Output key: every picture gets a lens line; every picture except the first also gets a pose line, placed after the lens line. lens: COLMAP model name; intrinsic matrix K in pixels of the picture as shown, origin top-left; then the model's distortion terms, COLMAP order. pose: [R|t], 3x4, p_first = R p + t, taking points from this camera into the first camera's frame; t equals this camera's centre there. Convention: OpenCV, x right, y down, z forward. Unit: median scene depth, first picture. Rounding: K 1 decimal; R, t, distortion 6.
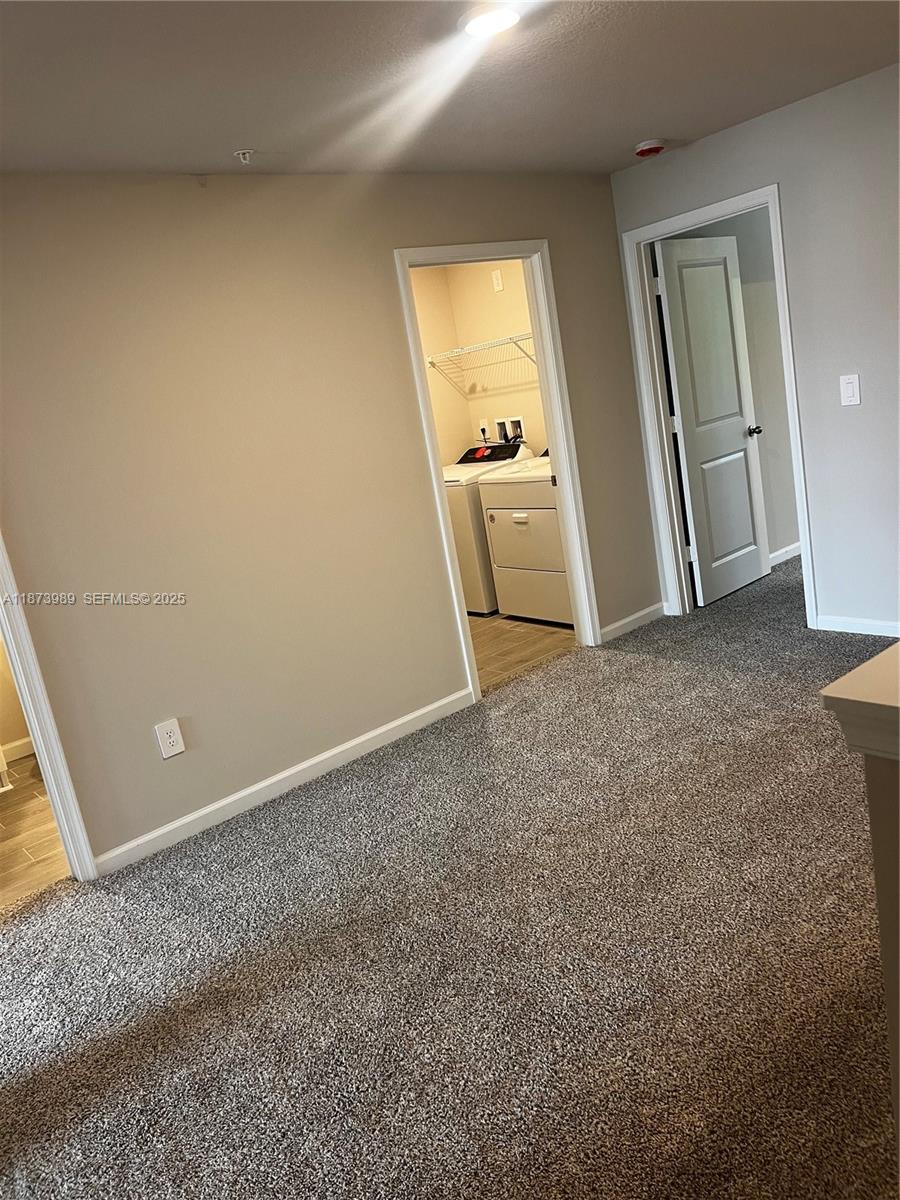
lens RADIAL K [[905.7, 0, 451.1], [0, 905.7, 603.9], [0, 0, 1]] dist [0.033646, -0.029974]
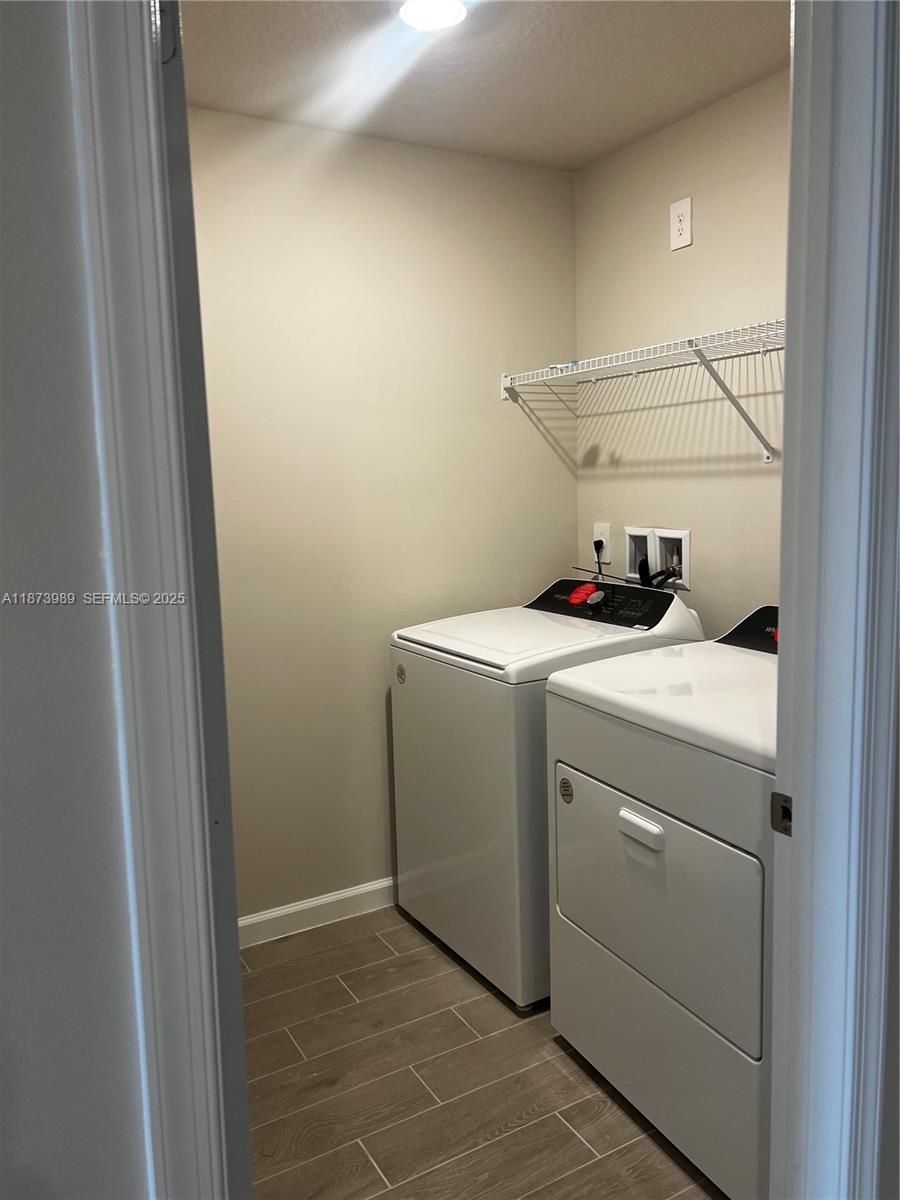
lens RADIAL K [[905.7, 0, 447.1], [0, 905.7, 596.2], [0, 0, 1]] dist [0.033646, -0.029974]
pose [[0.974307, 0.165514, -0.152746, 0.036127], [-0.177412, 0.981800, -0.067776, -0.122598], [0.138748, 0.093133, 0.985939, 0.540005]]
